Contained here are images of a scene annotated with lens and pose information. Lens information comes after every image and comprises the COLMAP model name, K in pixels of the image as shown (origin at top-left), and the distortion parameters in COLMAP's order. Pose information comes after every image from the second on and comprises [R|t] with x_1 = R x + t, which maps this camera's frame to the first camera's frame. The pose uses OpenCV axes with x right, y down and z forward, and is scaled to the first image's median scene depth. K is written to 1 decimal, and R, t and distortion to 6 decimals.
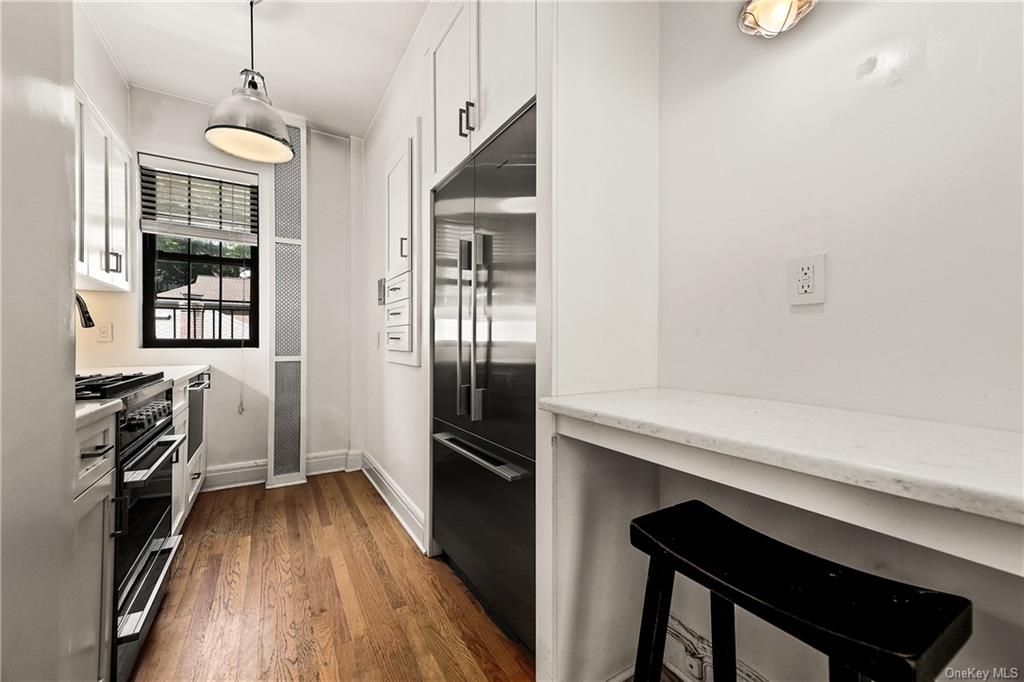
lens RADIAL K [[409.4, 0, 512.9], [0, 409.4, 333.1], [0, 0, 1]] dist [0.020896, -0.000103]
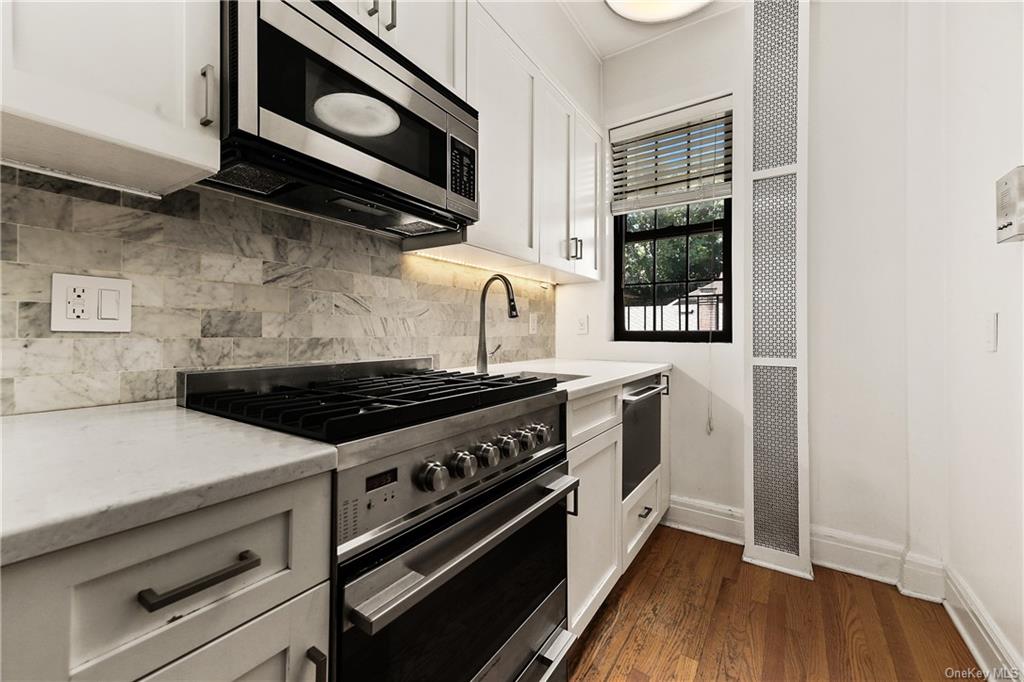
lens RADIAL K [[409.4, 0, 512.9], [0, 409.4, 333.1], [0, 0, 1]] dist [0.020896, -0.000103]
pose [[0.425798, -0.002252, -0.904815, -0.160689], [0.018669, 0.999806, 0.006297, 0.008235], [0.904626, -0.019573, 0.425757, 0.404380]]
